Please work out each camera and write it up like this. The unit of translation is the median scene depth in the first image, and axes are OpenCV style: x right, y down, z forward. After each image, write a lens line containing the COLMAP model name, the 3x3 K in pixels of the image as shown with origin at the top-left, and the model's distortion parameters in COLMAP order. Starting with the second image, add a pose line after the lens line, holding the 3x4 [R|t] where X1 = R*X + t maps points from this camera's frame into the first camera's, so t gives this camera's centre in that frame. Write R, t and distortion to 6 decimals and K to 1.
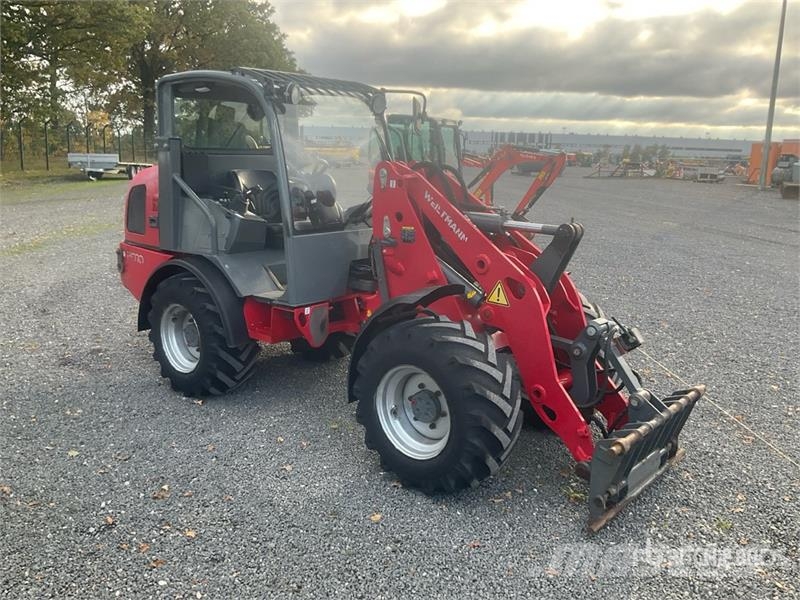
lens RADIAL K [[721.3, 0, 400.0], [0, 721.3, 300.0], [0, 0, 1]] dist [0.009498, 0.002092]
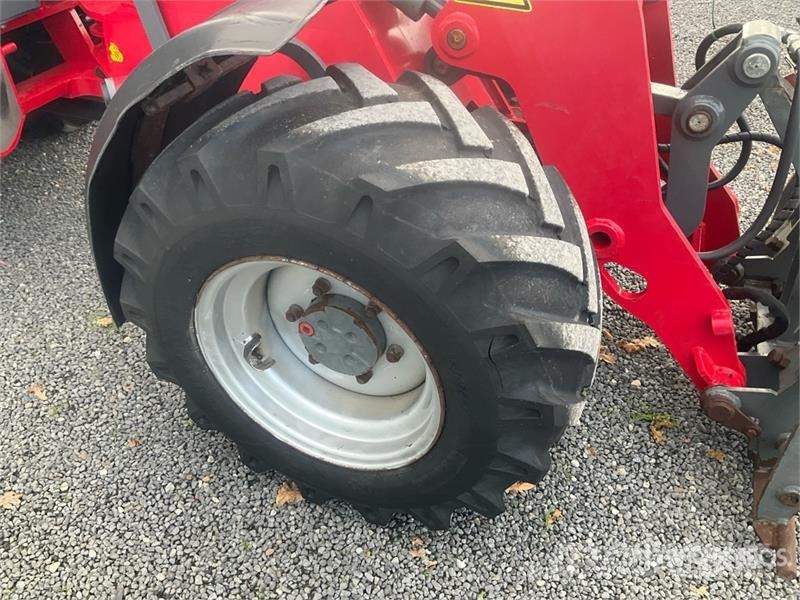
lens RADIAL K [[664.2, 0, 400.0], [0, 664.2, 300.0], [0, 0, 1]] dist [0.046707, 0.000885]
pose [[0.948623, -0.210368, 0.236348, -0.011861], [0.082421, 0.885471, 0.457326, -0.021060], [-0.305486, -0.414350, 0.857317, 0.696490]]
